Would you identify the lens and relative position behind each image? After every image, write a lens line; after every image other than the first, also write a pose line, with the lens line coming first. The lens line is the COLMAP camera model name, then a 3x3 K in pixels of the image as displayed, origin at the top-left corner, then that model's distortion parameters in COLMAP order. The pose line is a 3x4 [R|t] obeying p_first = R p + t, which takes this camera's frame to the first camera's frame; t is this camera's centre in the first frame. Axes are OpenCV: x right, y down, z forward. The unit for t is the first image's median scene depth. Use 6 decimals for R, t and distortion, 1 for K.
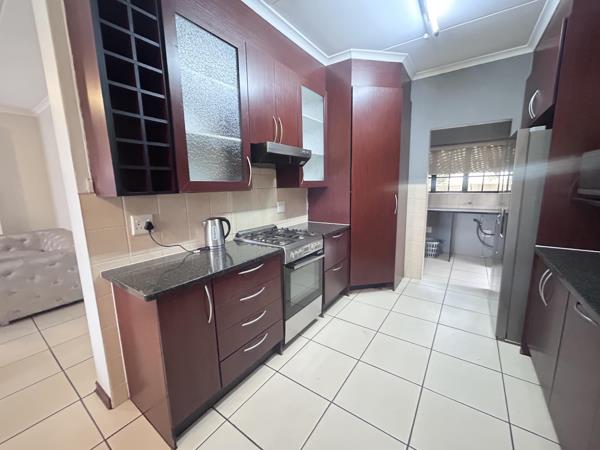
lens RADIAL K [[240.3, 0, 301.2], [0, 240.3, 223.8], [0, 0, 1]] dist [-0.000131, -0.000503]
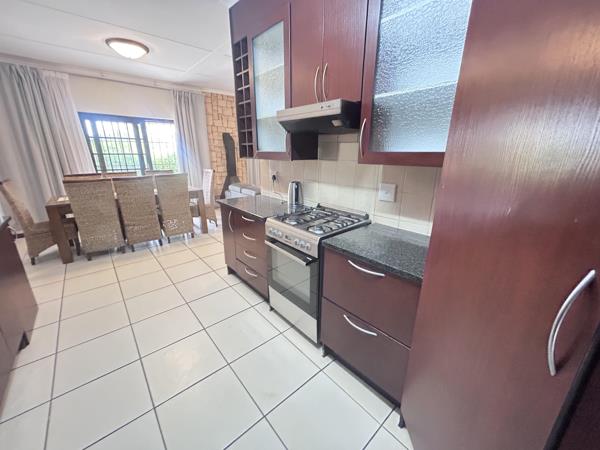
lens RADIAL K [[240.3, 0, 300.0], [0, 240.3, 224.5], [0, 0, 1]] dist [-0.000131, -0.000503]
pose [[-0.235608, 0.304852, -0.922797, 0.704176], [-0.155372, 0.925499, 0.345415, -0.210660], [0.959348, 0.224760, -0.170690, 1.079254]]
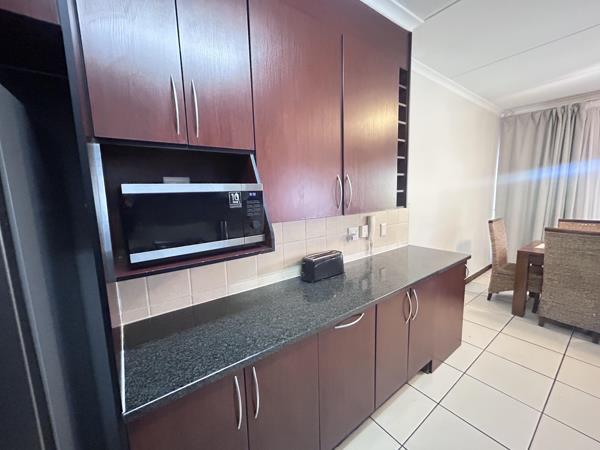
lens RADIAL K [[240.3, 0, 299.7], [0, 240.3, 222.7], [0, 0, 1]] dist [-0.000131, -0.000503]
pose [[-0.947147, 0.004228, 0.320773, 0.609461], [0.095668, 0.958138, 0.269849, -0.211134], [-0.306204, 0.286275, -0.907902, 1.020435]]
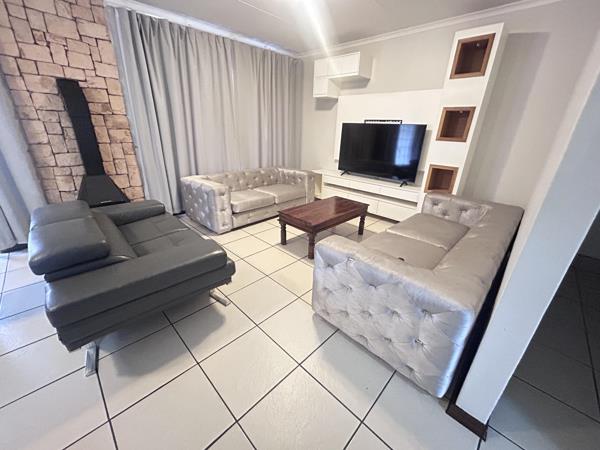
lens RADIAL K [[240.3, 0, 301.2], [0, 240.3, 217.1], [0, 0, 1]] dist [-0.000131, -0.000503]
pose [[-0.167997, 0.362395, -0.916759, 0.142569], [-0.189179, 0.900839, 0.390769, -0.195121], [0.967465, 0.239079, -0.082781, 1.046812]]
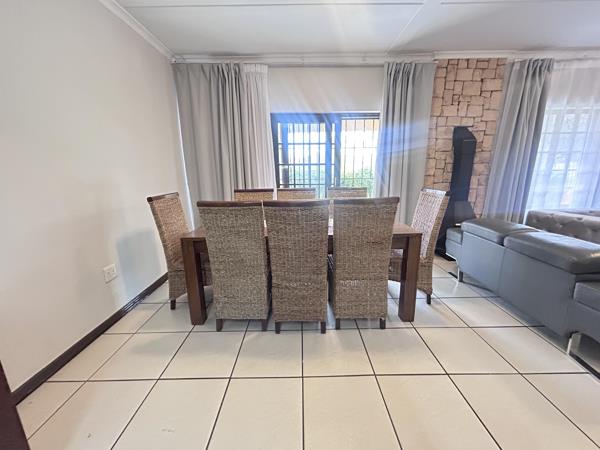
lens RADIAL K [[240.3, 0, 300.0], [0, 240.3, 224.2], [0, 0, 1]] dist [-0.000131, -0.000503]
pose [[-0.816999, 0.162282, -0.553332, 0.397365], [-0.059956, 0.930475, 0.361417, -0.134095], [0.573513, 0.328453, -0.750468, 0.803614]]
